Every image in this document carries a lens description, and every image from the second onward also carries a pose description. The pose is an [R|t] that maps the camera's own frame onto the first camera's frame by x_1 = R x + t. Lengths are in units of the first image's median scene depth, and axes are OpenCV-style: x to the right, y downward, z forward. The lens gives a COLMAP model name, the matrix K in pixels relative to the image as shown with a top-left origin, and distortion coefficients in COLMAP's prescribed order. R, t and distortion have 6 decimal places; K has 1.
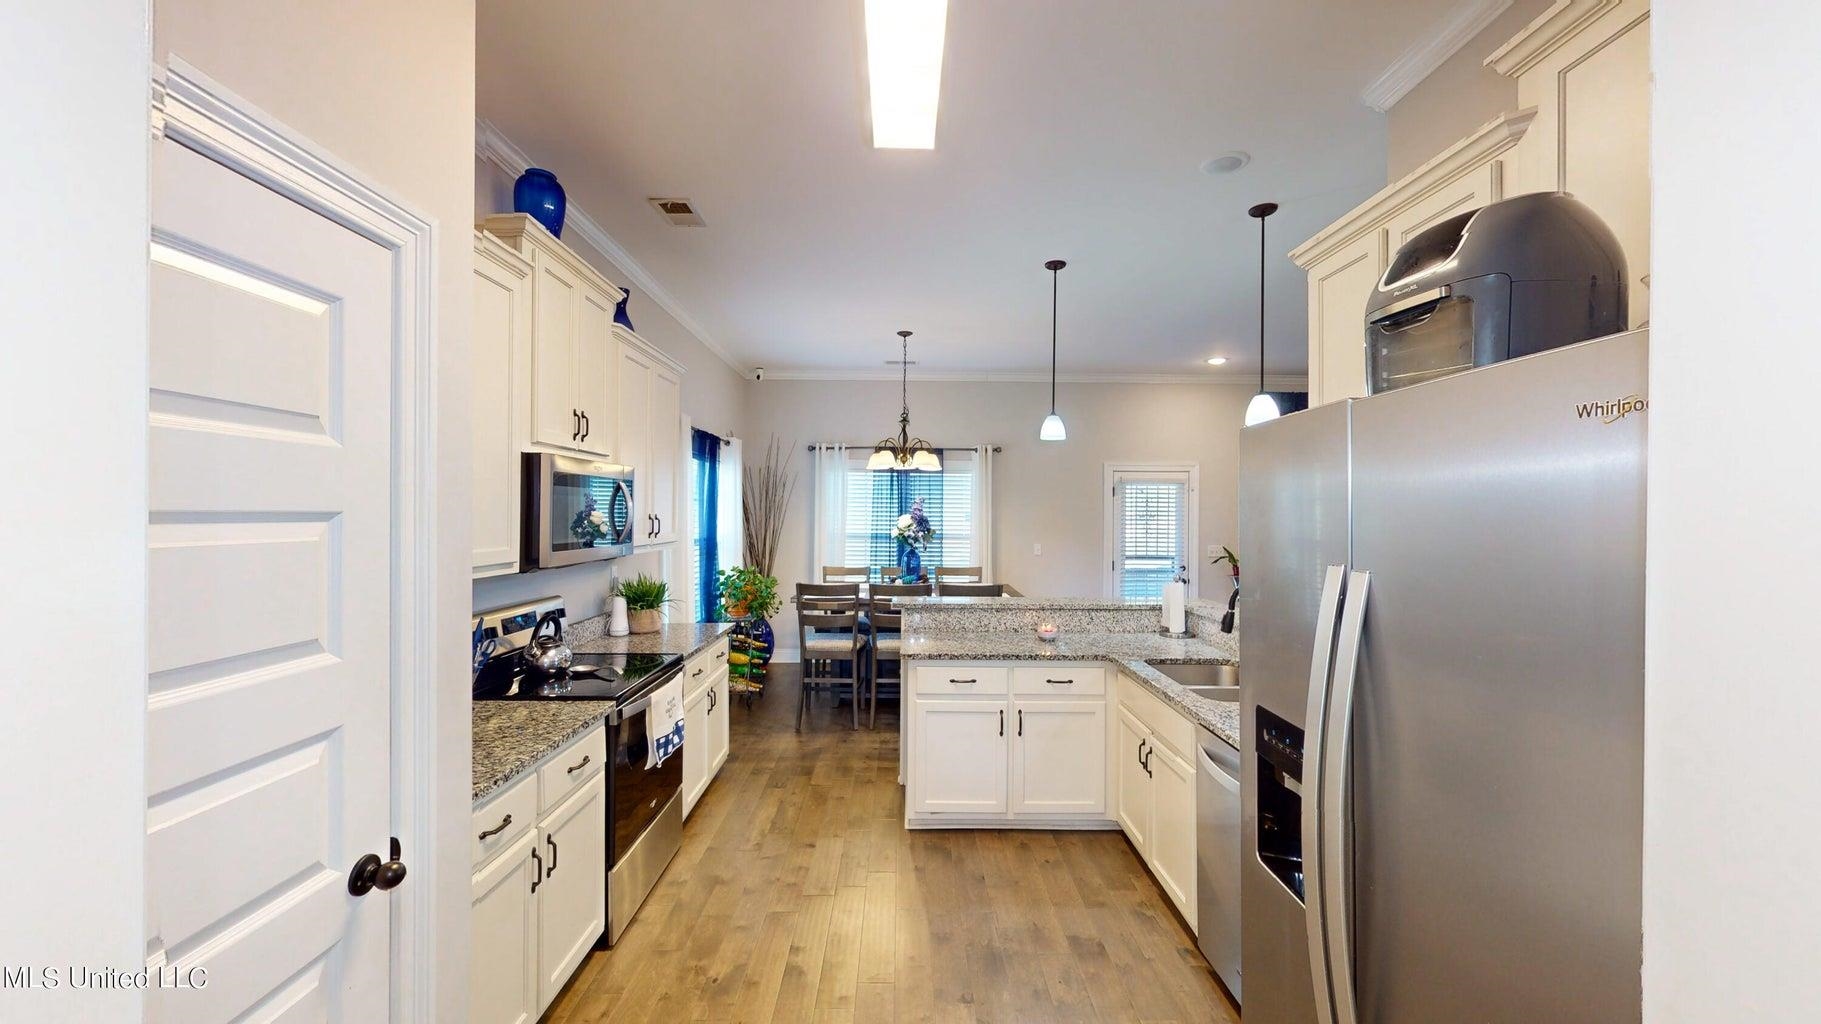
lens RADIAL K [[673.2, 0, 916.5], [0, 673.2, 515.0], [0, 0, 1]] dist [-0.000707, 0.000255]
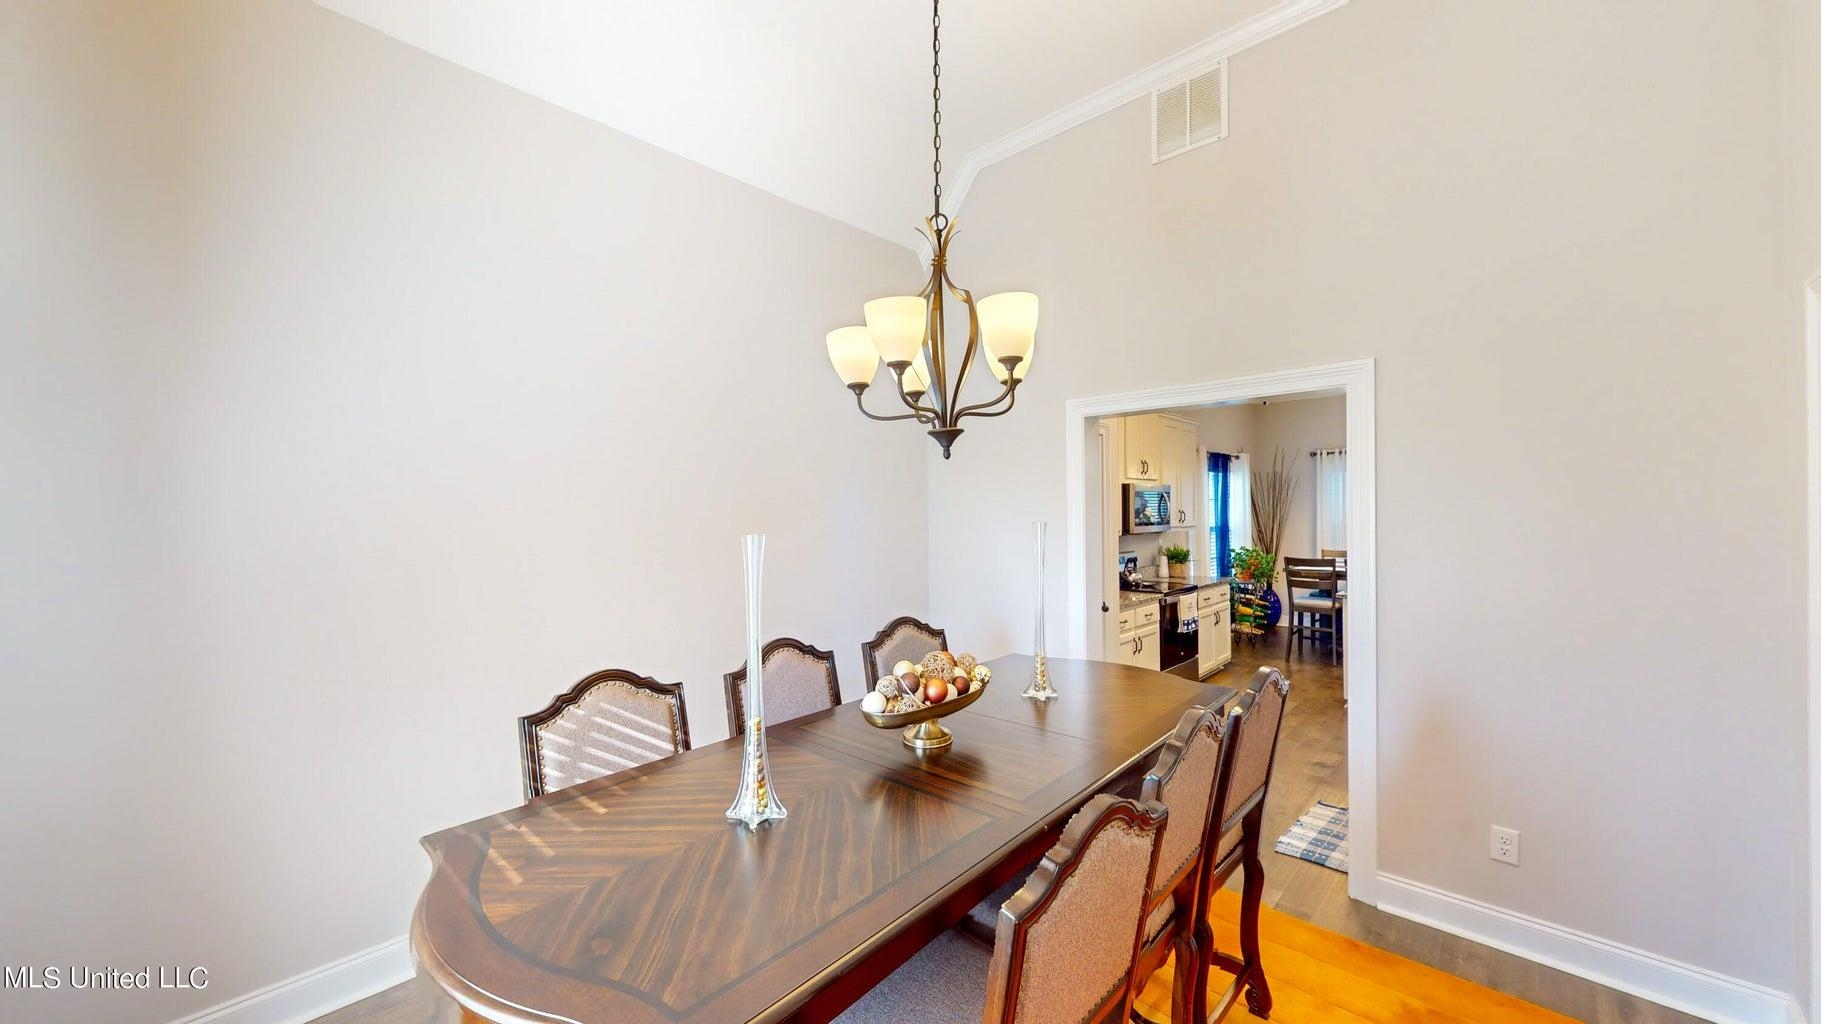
lens RADIAL K [[673.2, 0, 916.5], [0, 673.2, 515.0], [0, 0, 1]] dist [-0.000707, 0.000255]
pose [[0.724116, -0.012236, -0.689570, 0.318669], [0.015037, 0.999885, -0.001952, 0.005802], [0.689514, -0.008956, 0.724217, -0.747935]]
